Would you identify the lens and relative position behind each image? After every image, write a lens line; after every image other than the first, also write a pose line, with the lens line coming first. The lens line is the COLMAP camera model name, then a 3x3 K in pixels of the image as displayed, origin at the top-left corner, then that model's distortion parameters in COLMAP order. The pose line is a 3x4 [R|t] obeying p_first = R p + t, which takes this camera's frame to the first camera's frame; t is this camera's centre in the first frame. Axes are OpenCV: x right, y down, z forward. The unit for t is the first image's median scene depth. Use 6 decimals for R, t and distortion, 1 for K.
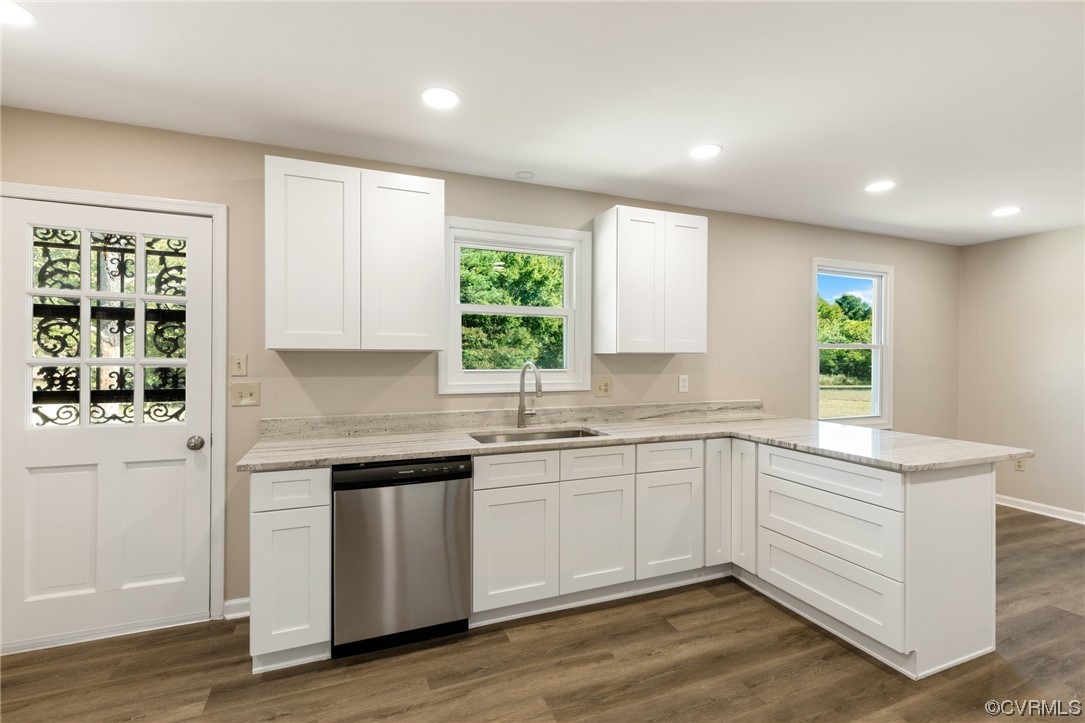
lens RADIAL K [[483.7, 0, 542.5], [0, 483.7, 361.5], [0, 0, 1]] dist [-0.001144, -0.000341]
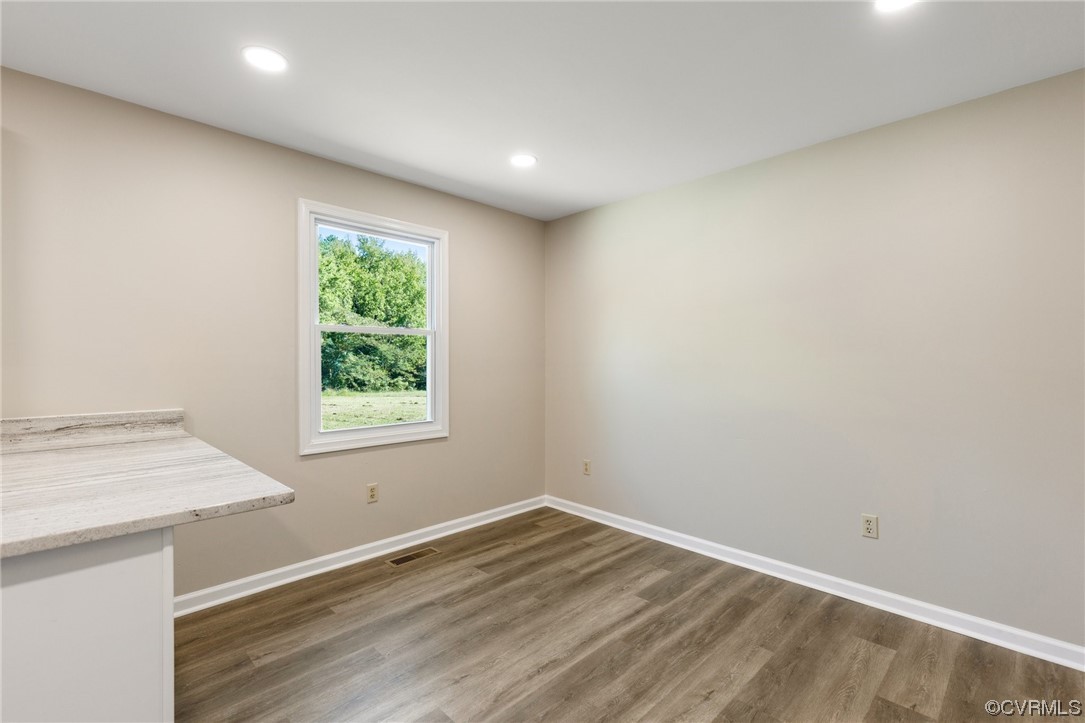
lens RADIAL K [[505.3, 0, 542.5], [0, 505.3, 361.5], [0, 0, 1]] dist [-0.025513, -0.000009]
pose [[0.910525, -0.008939, 0.413357, 0.164072], [0.011489, 0.999927, -0.003683, 0.006735], [-0.413294, 0.008102, 0.910562, 0.057956]]
